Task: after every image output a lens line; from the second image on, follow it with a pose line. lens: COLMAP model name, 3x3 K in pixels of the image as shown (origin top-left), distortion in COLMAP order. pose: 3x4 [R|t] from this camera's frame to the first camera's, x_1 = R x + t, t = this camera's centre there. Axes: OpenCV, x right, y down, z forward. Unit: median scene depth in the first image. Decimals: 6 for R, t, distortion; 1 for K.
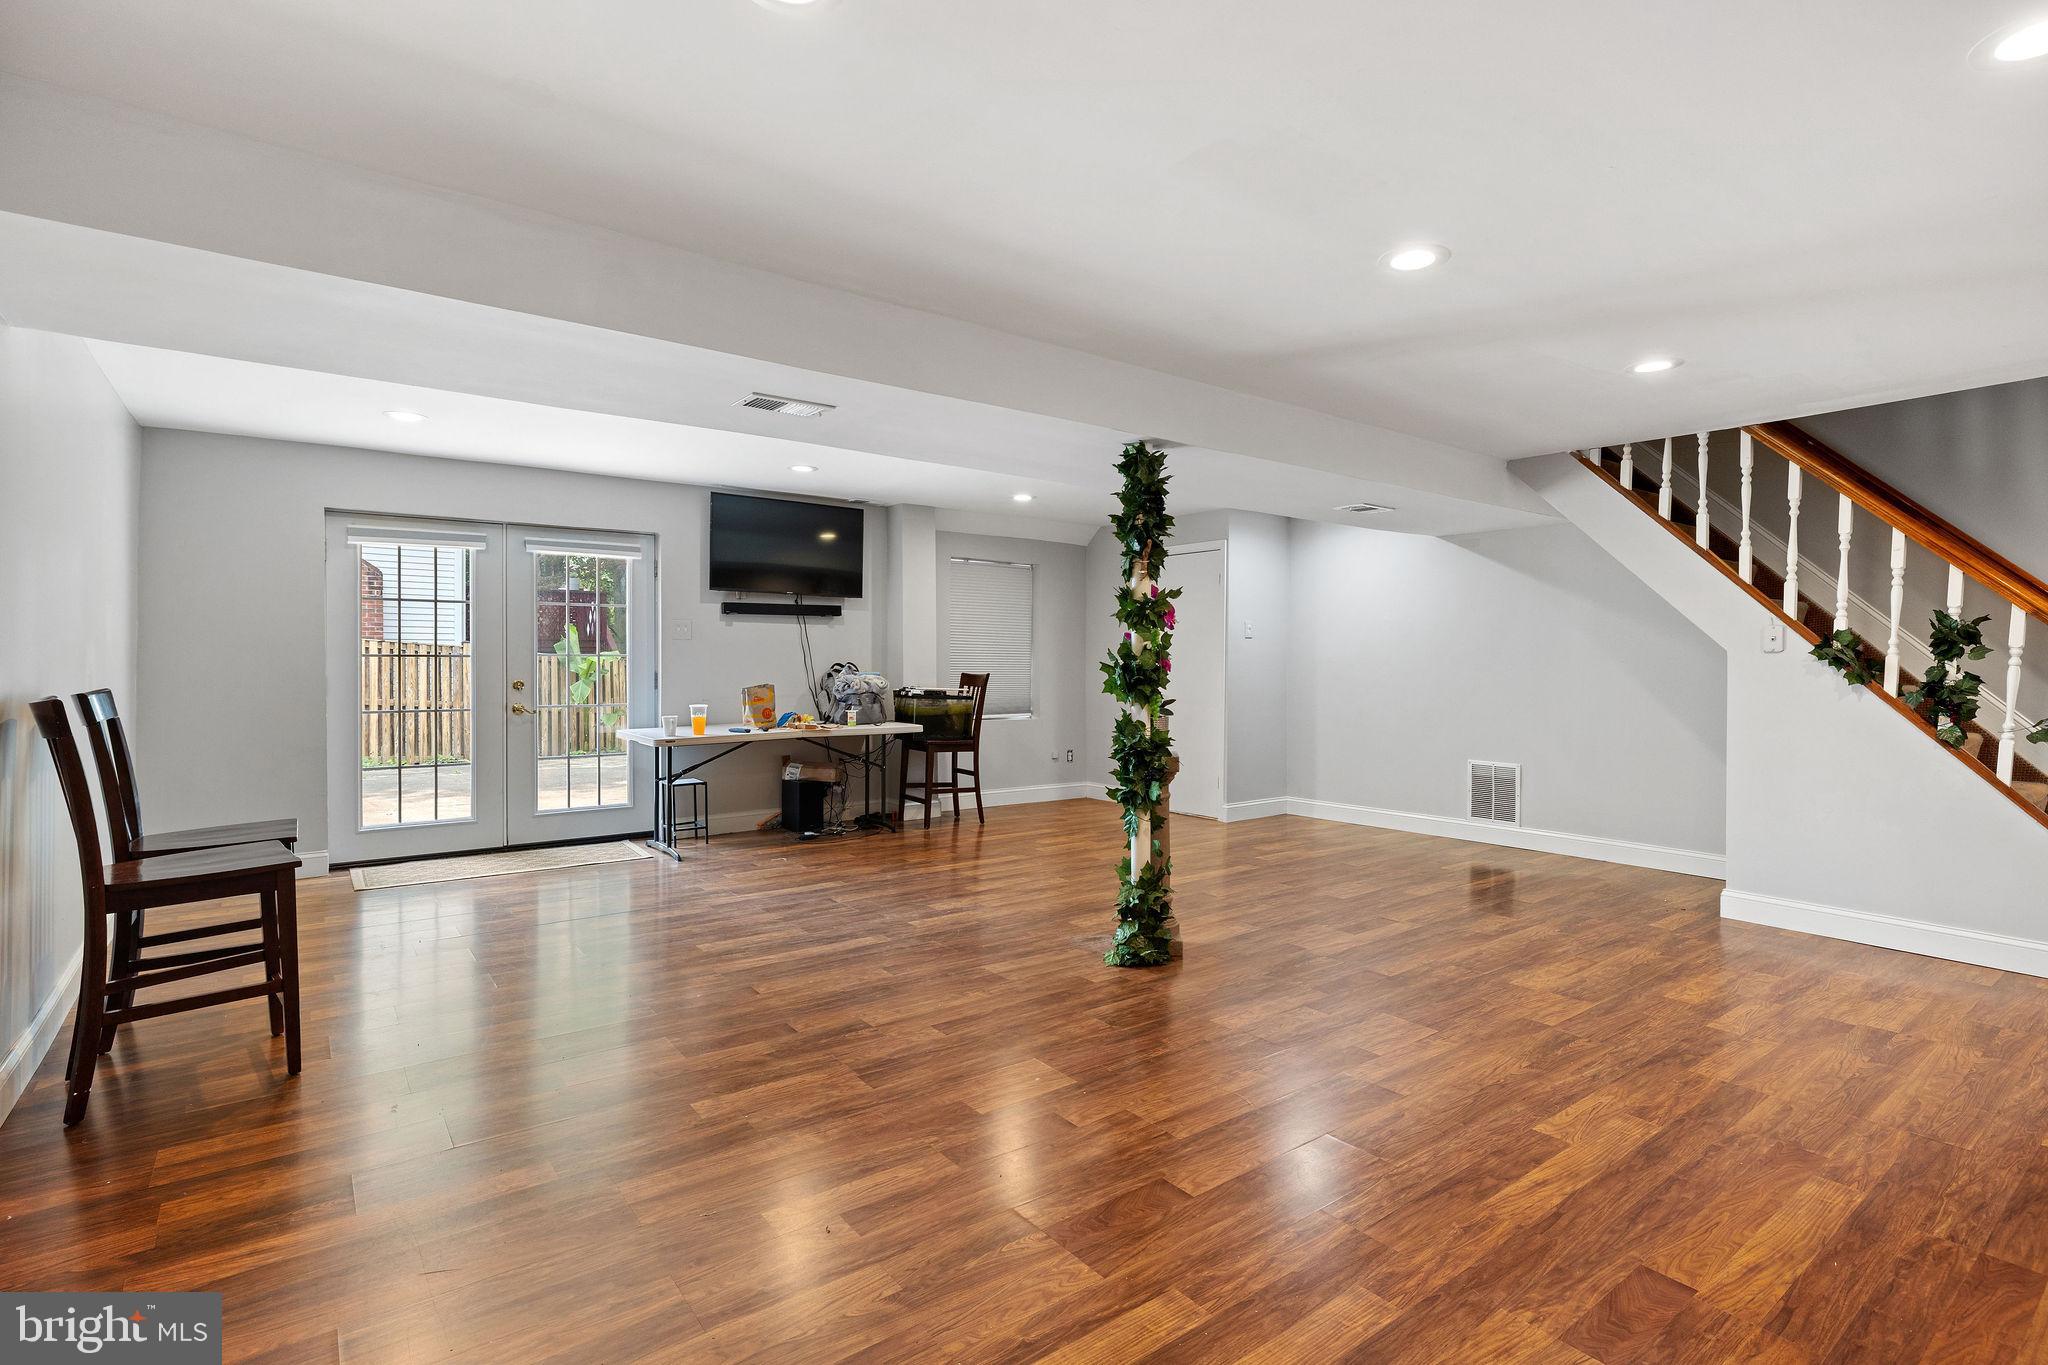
lens RADIAL K [[987.5, 0, 1032.2], [0, 987.5, 668.2], [0, 0, 1]] dist [-0.003255, 0.000453]
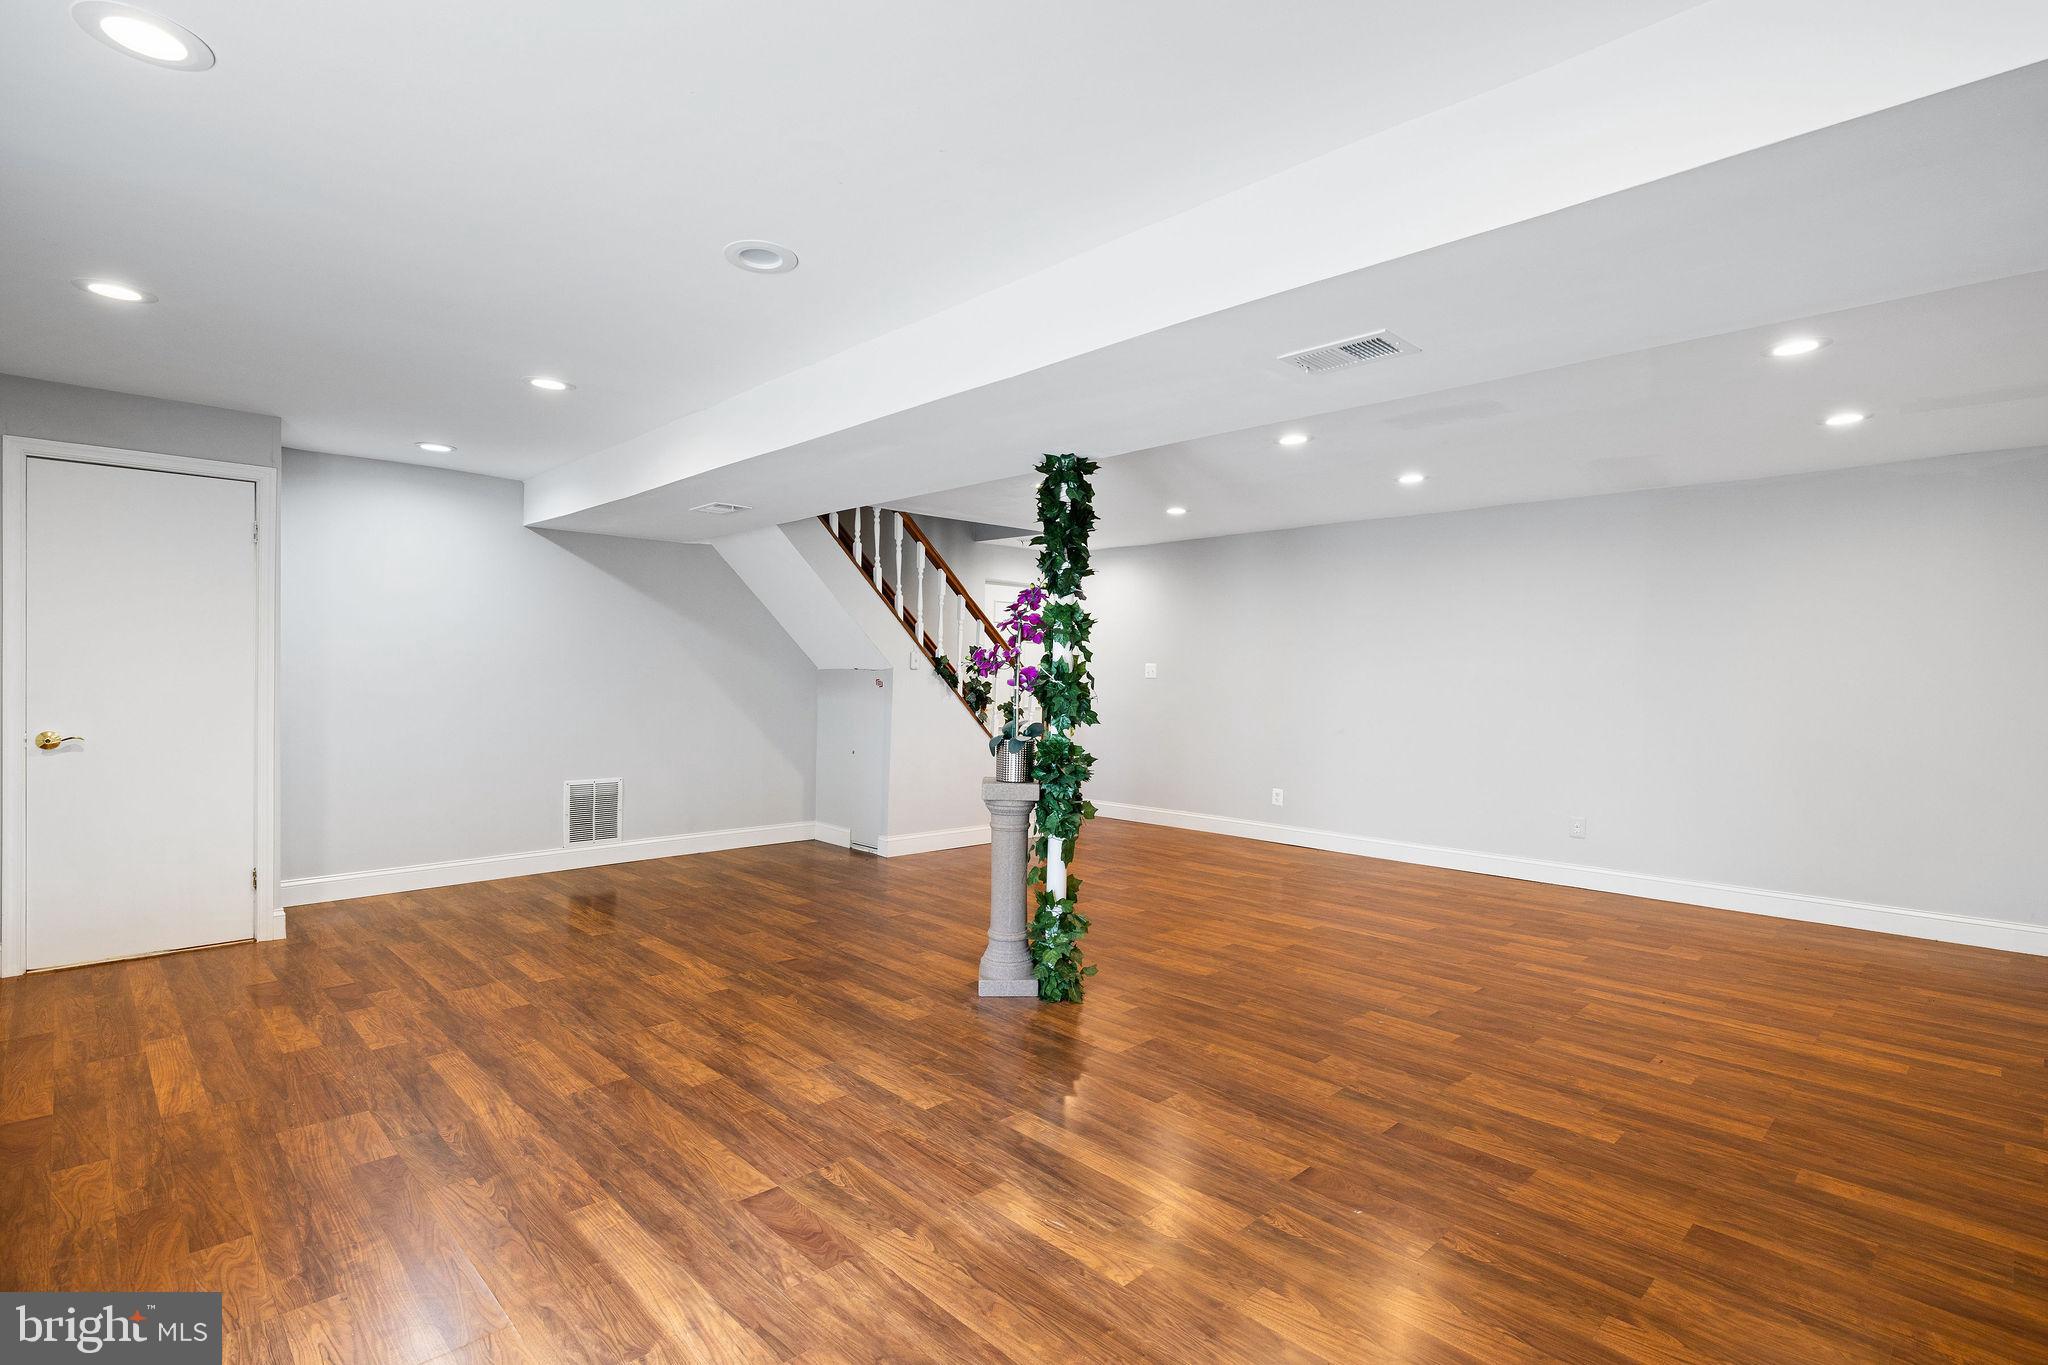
lens RADIAL K [[987.5, 0, 1032.2], [0, 987.5, 668.2], [0, 0, 1]] dist [-0.003255, 0.000453]
pose [[-0.127981, -0.000856, 0.991776, -0.741151], [-0.004461, 0.999990, 0.000288, -0.018229], [-0.991767, -0.004388, -0.127984, 1.009177]]
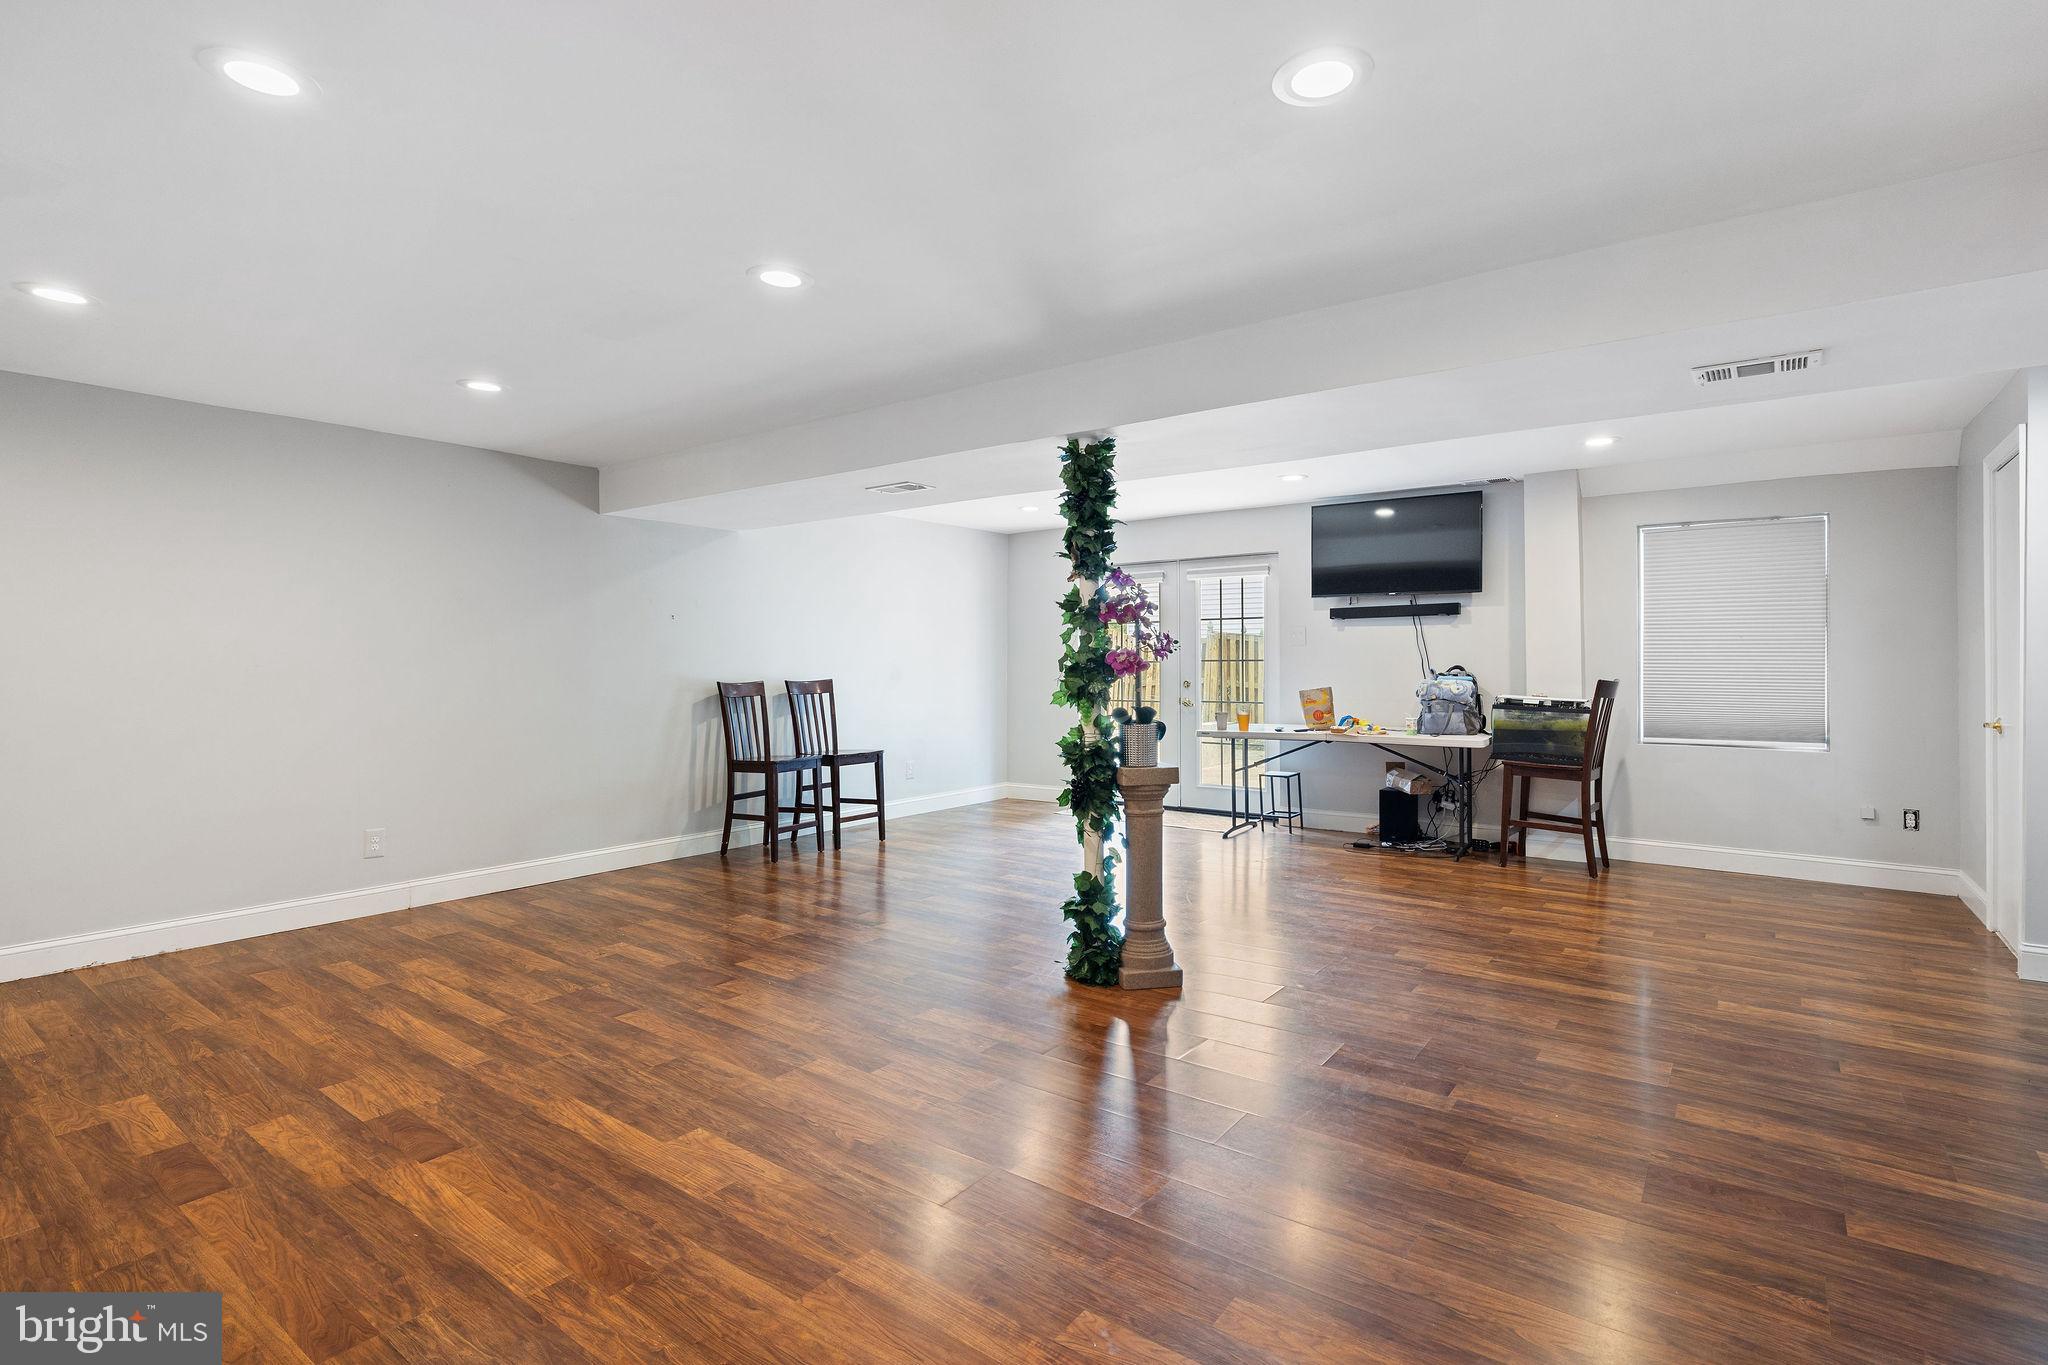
lens RADIAL K [[987.5, 0, 1032.2], [0, 987.5, 668.2], [0, 0, 1]] dist [-0.003255, 0.000453]
pose [[0.269784, 0.002270, -0.962918, 0.894869], [-0.004377, 0.999990, 0.001131, -0.004162], [0.962911, 0.003910, 0.269792, 0.599780]]
